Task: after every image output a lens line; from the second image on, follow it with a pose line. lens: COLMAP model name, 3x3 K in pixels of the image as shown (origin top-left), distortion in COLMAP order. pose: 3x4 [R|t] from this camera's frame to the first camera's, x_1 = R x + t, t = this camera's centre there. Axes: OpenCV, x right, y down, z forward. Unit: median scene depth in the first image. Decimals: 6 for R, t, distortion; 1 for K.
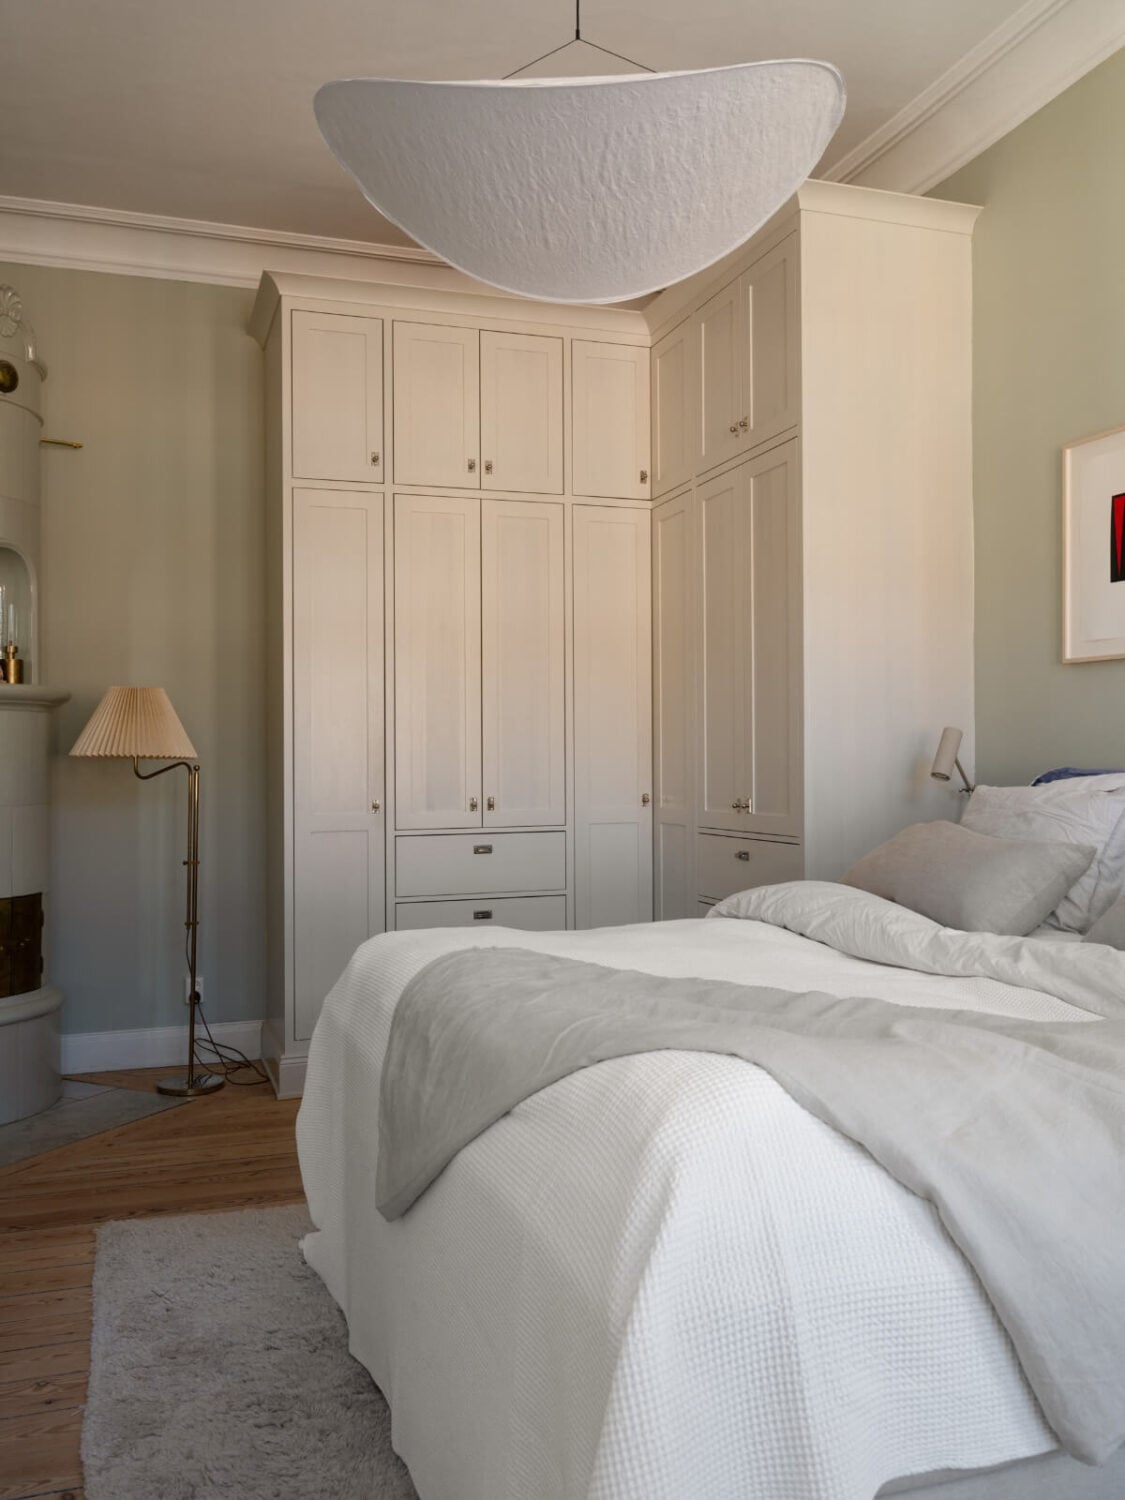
lens RADIAL K [[1212.8, 0, 575.4], [0, 1212.8, 717.7], [0, 0, 1]] dist [-0.002932, -0.002088]
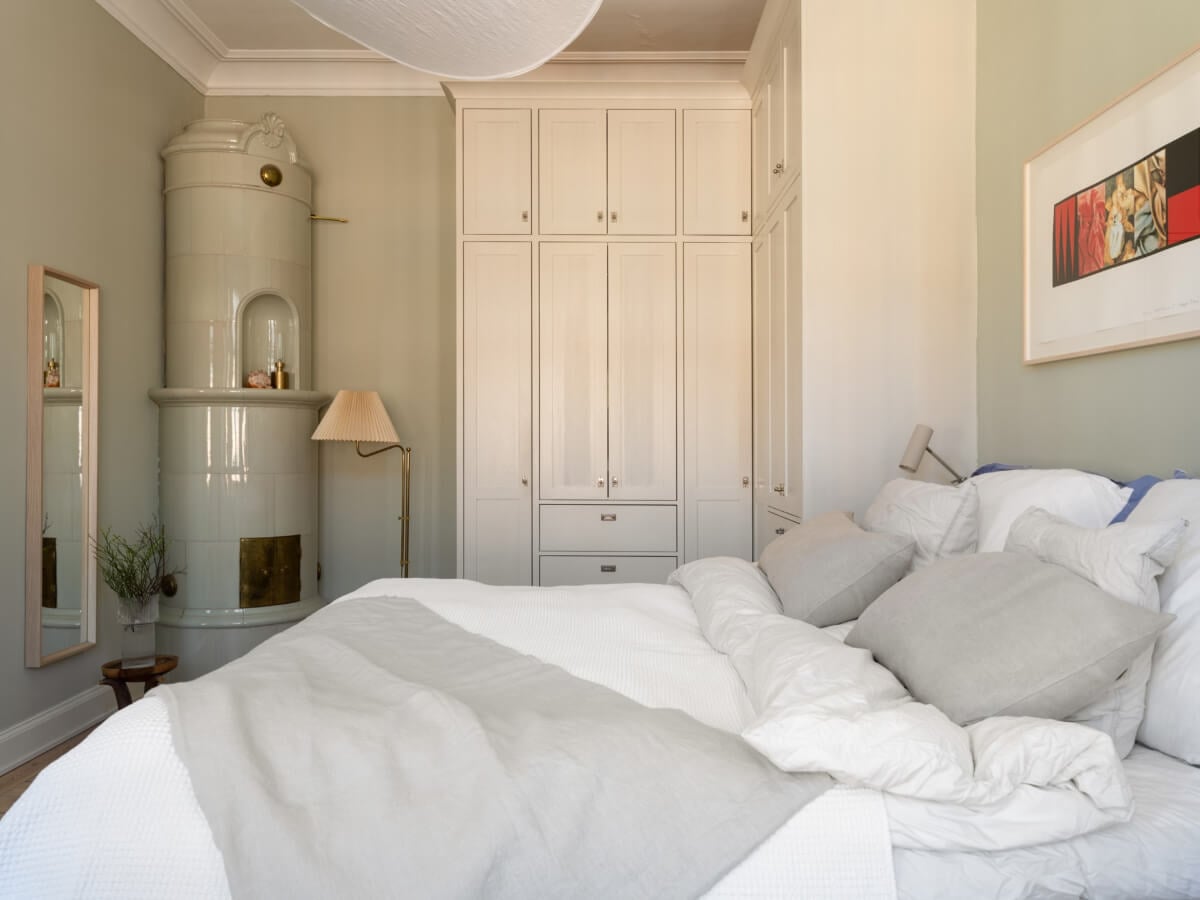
lens RADIAL K [[919.1, 0, 609.1], [0, 919.1, 415.3], [0, 0, 1]] dist [0.013801, -0.007457]
pose [[0.945091, 0.004594, -0.326775, 0.260337], [-0.003733, 0.999988, 0.003263, -0.001938], [0.326785, -0.001864, 0.945097, 0.093977]]
